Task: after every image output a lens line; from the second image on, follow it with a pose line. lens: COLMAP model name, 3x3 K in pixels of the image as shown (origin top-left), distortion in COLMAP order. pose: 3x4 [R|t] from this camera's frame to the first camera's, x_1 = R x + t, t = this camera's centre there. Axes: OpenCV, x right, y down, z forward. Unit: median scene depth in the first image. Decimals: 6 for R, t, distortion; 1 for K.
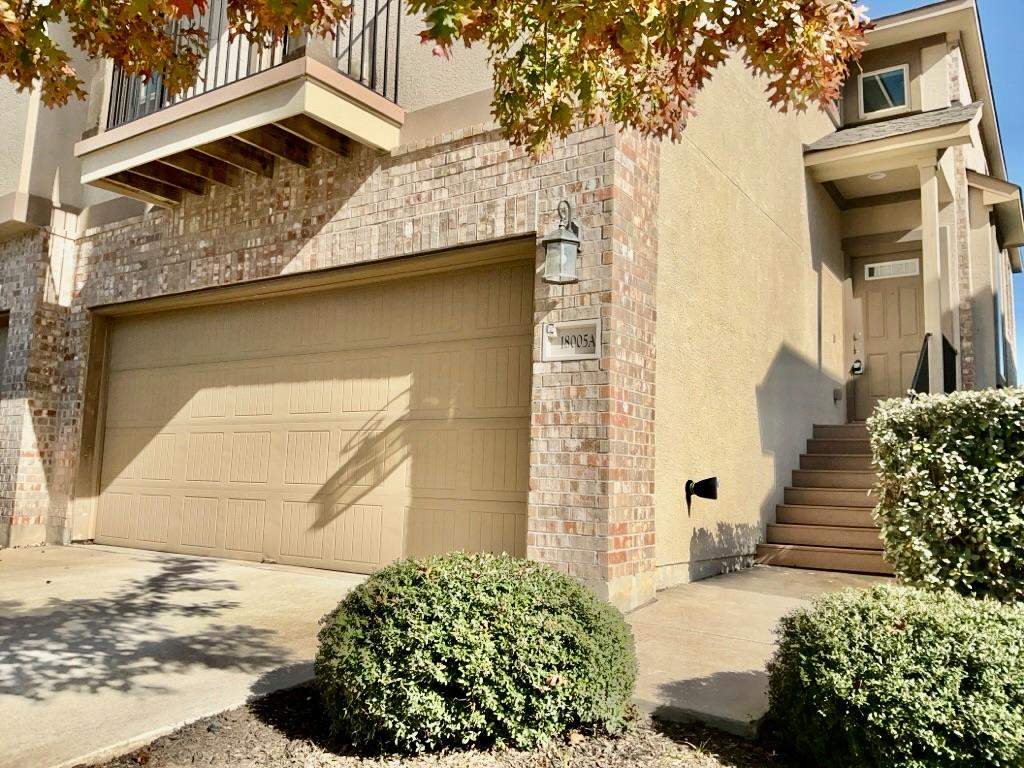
lens RADIAL K [[812.6, 0, 512.0], [0, 812.6, 384.0], [0, 0, 1]] dist [0.137017, -0.268939]
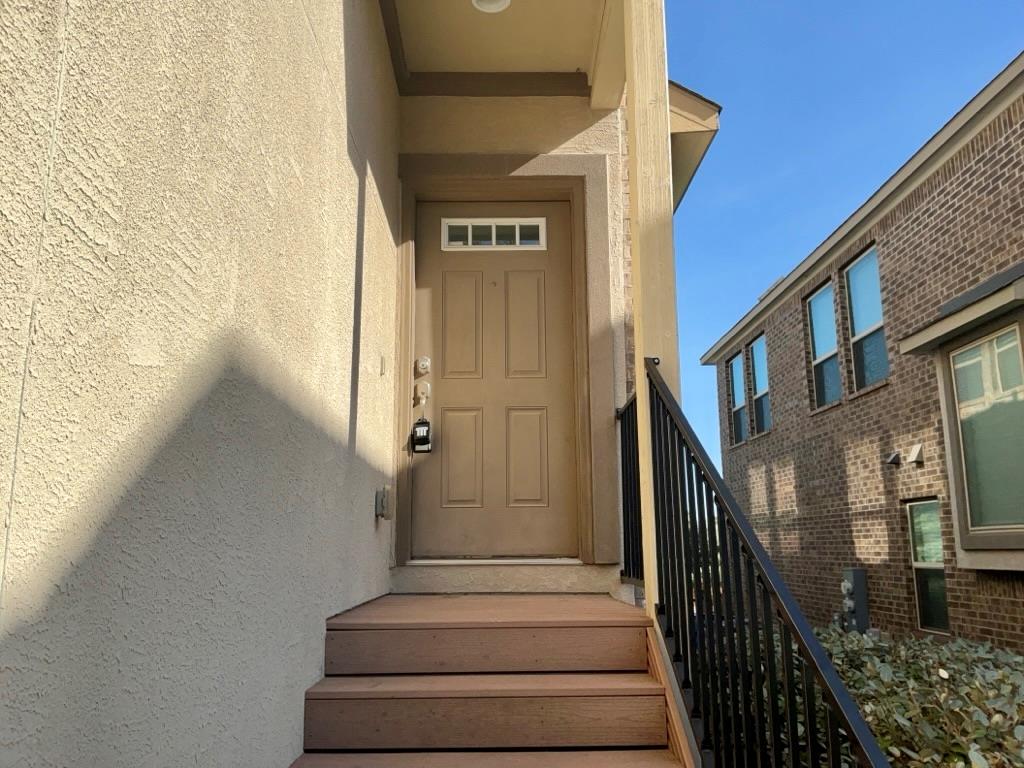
lens RADIAL K [[812.6, 0, 512.0], [0, 812.6, 384.0], [0, 0, 1]] dist [0.137017, -0.268939]
pose [[0.827147, 0.072667, 0.557267, 0.325273], [-0.039653, 0.996680, -0.071109, -0.029640], [-0.560584, 0.036720, 0.827283, 0.934588]]
